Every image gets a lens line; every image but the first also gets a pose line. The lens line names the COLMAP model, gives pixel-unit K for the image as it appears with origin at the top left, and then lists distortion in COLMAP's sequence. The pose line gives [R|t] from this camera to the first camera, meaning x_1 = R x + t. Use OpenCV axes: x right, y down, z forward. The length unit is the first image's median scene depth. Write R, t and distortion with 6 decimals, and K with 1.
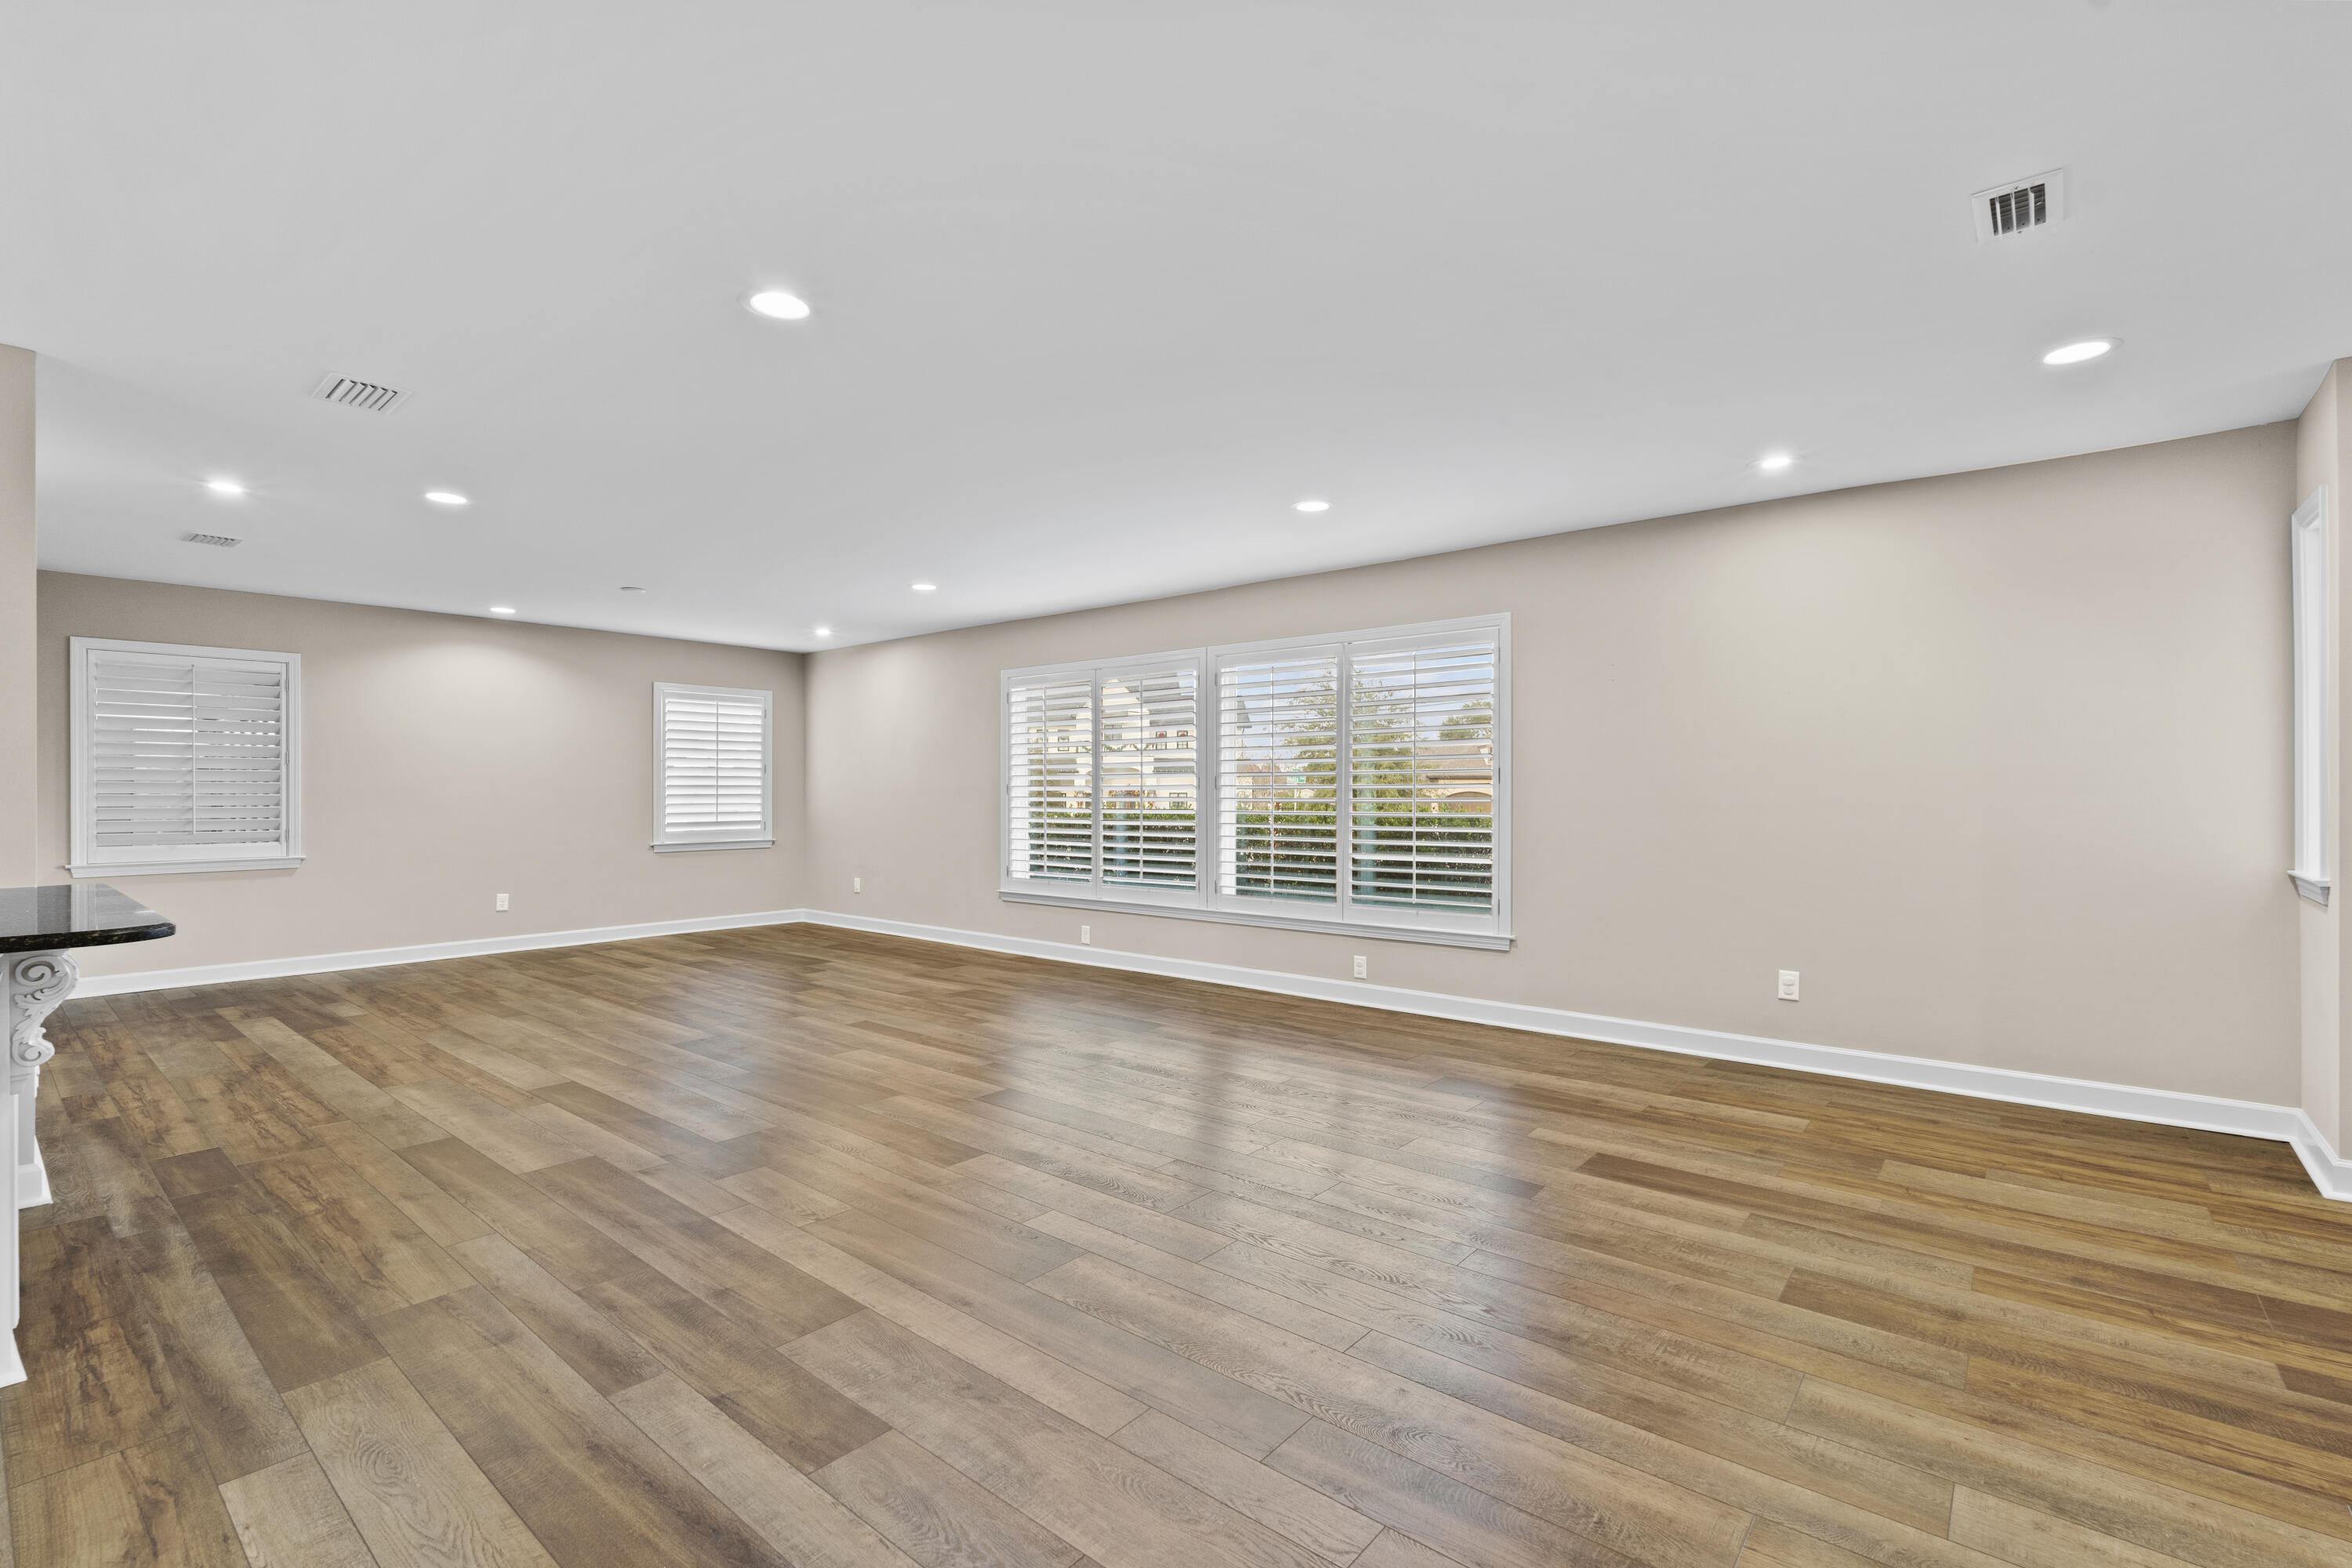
lens RADIAL K [[1036.1, 0, 1180.1], [0, 1036.1, 785.5], [0, 0, 1]] dist [-0.003950, 0.000466]
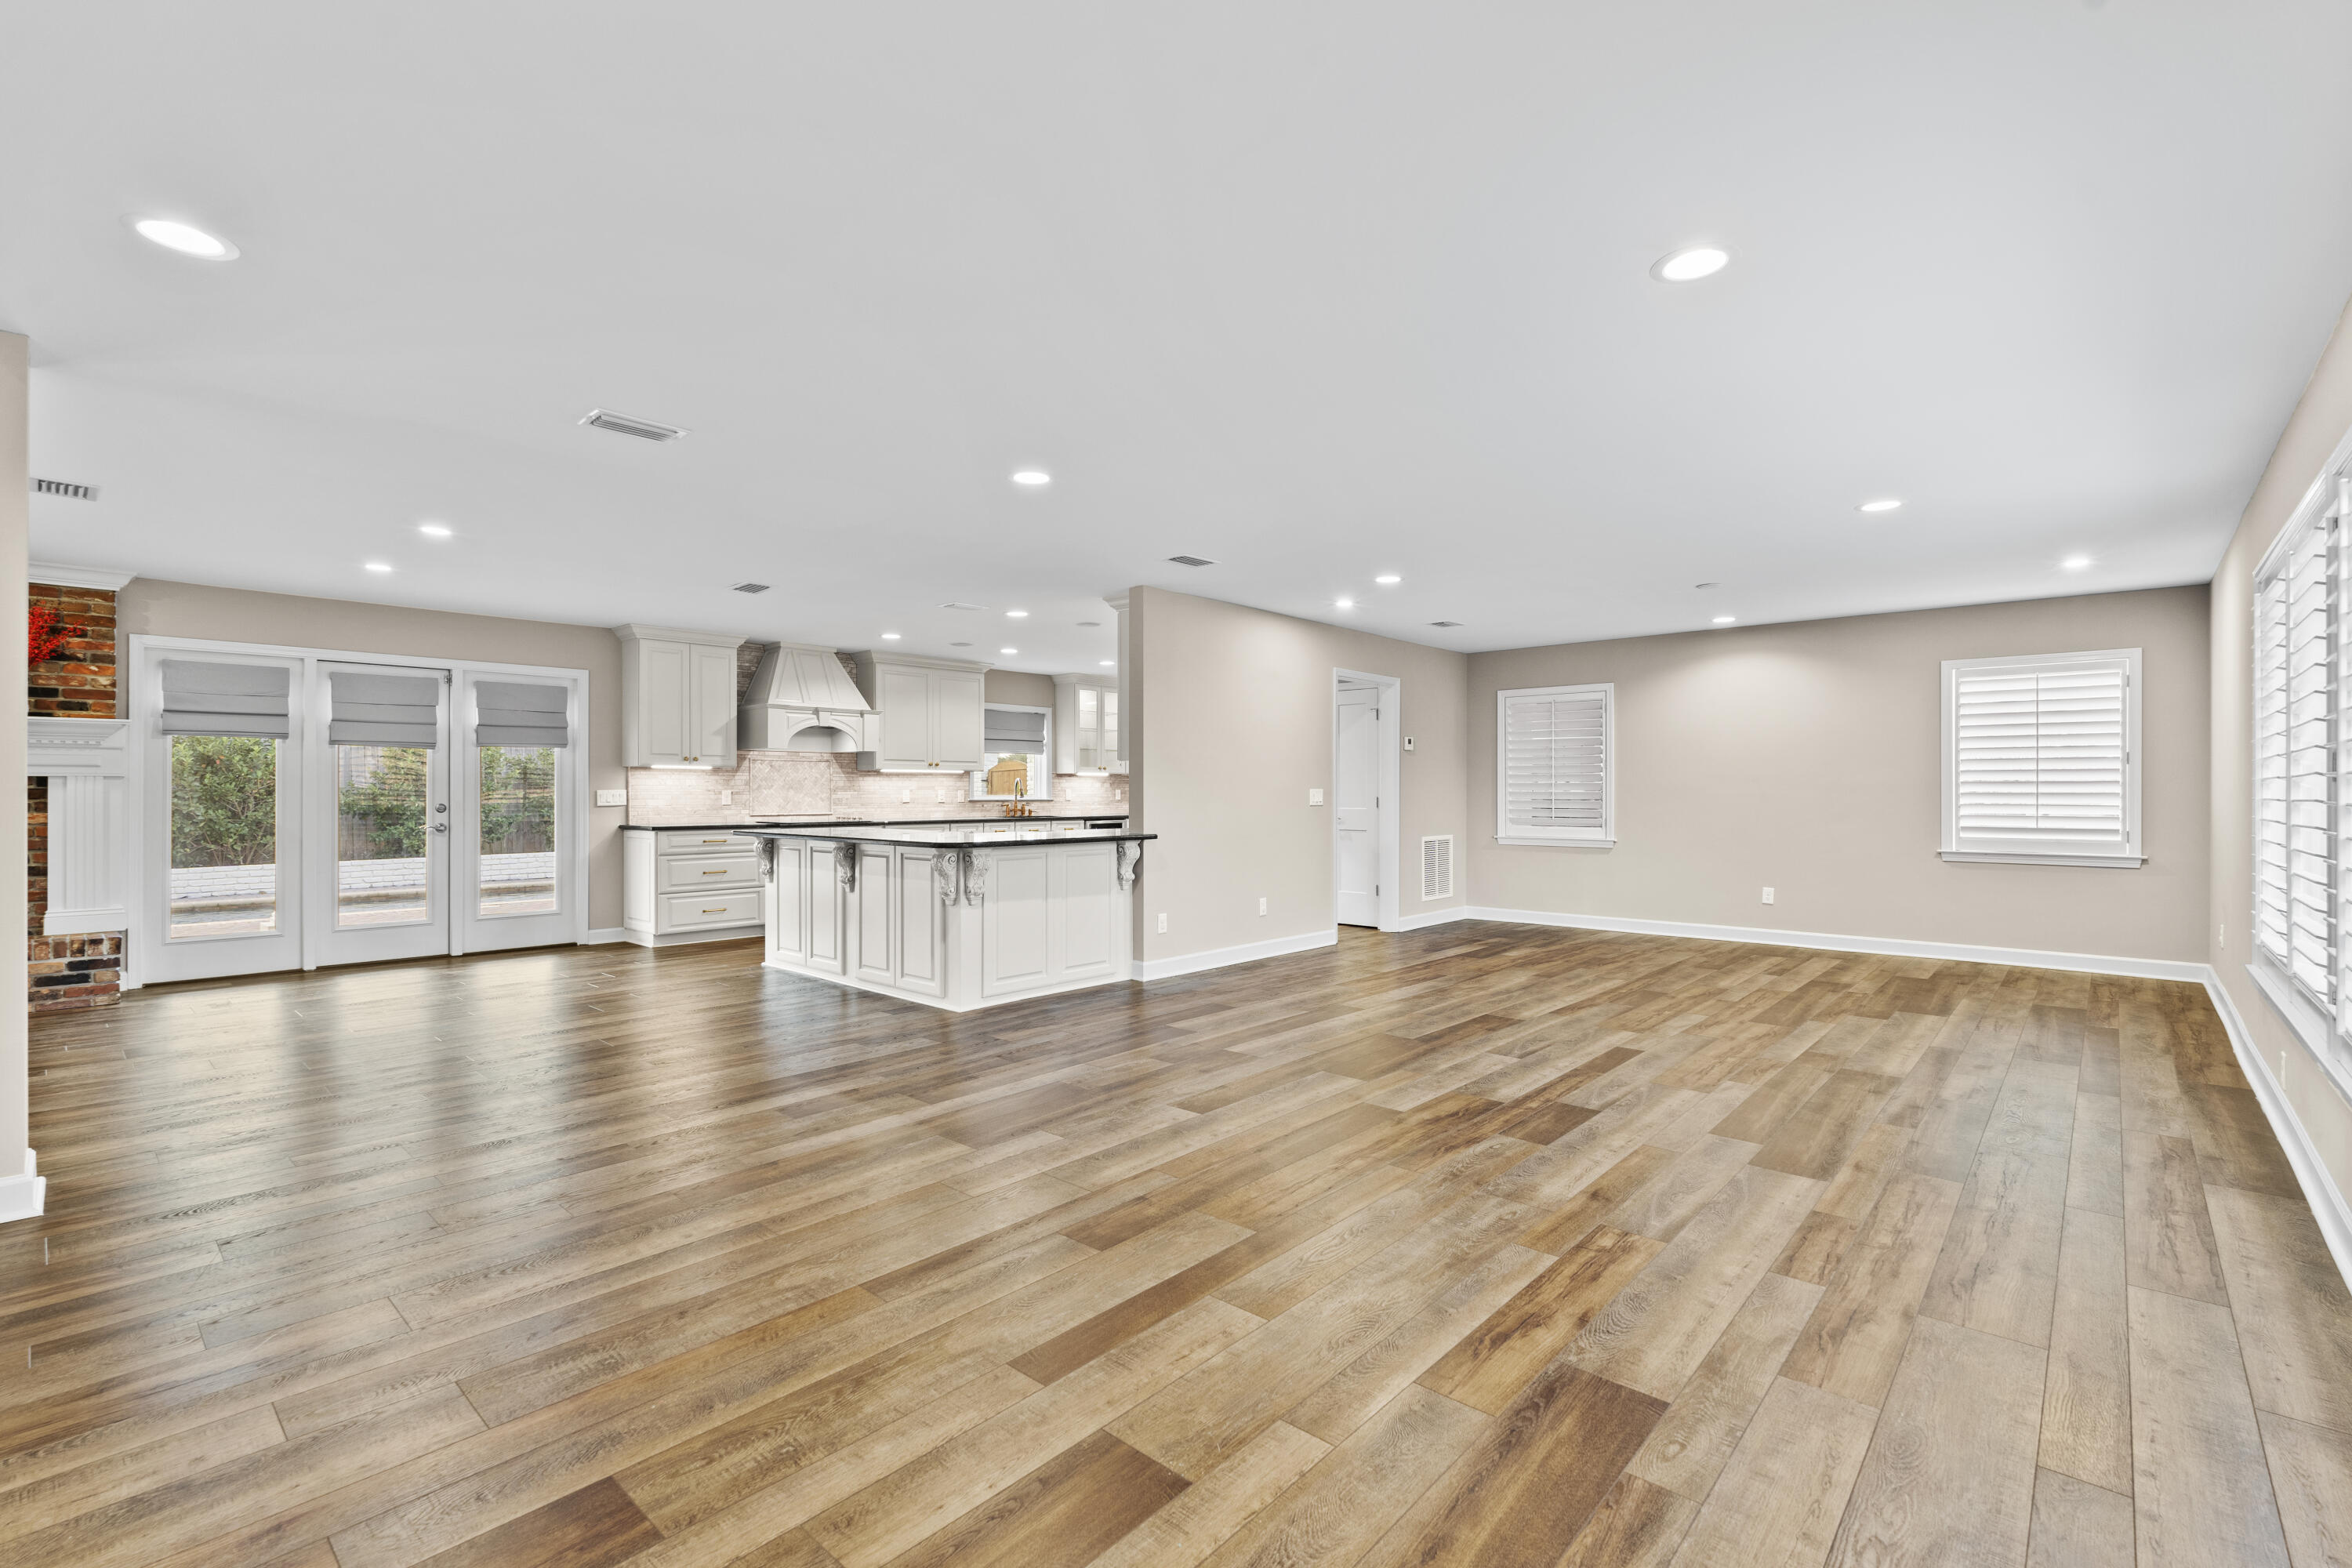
lens RADIAL K [[1036.1, 0, 1180.1], [0, 1036.1, 785.5], [0, 0, 1]] dist [-0.003950, 0.000466]
pose [[-0.033344, -0.005518, -0.999429, 0.938356], [0.006609, 0.999962, -0.005741, 0.008621], [0.999422, -0.006796, -0.033306, 1.030468]]
